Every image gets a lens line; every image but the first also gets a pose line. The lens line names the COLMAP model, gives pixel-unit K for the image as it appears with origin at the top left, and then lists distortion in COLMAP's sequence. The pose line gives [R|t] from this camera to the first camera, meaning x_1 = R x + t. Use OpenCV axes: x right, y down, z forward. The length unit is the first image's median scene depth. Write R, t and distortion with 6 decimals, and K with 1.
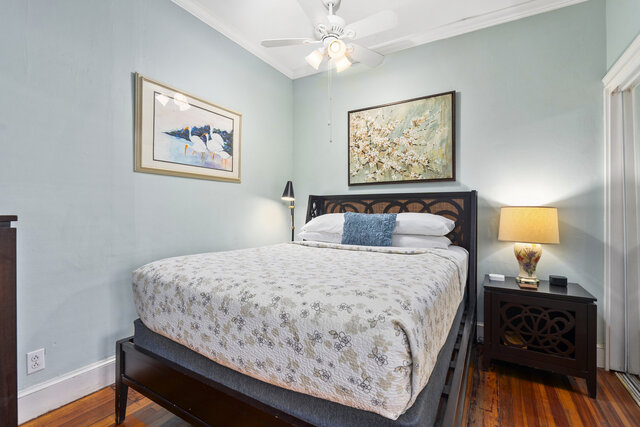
lens RADIAL K [[290.3, 0, 317.9], [0, 290.3, 211.0], [0, 0, 1]] dist [-0.016647, 0.007881]
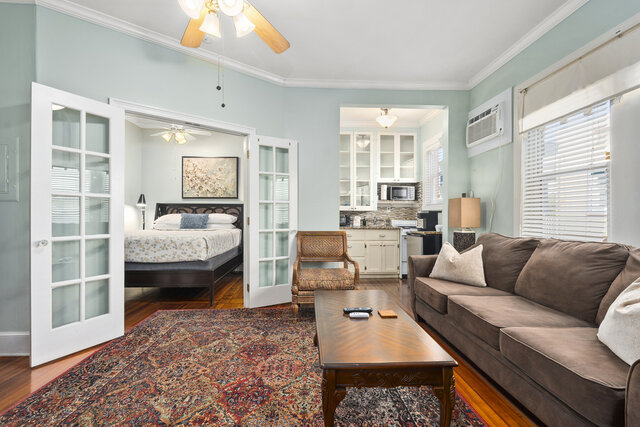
lens RADIAL K [[285.4, 0, 317.3], [0, 285.4, 217.8], [0, 0, 1]] dist [-0.002254, 0.000219]
pose [[0.831358, -0.003145, 0.555728, -0.198064], [-0.004029, 0.999924, 0.011687, 0.008987], [-0.555722, -0.011955, 0.831282, -1.012737]]
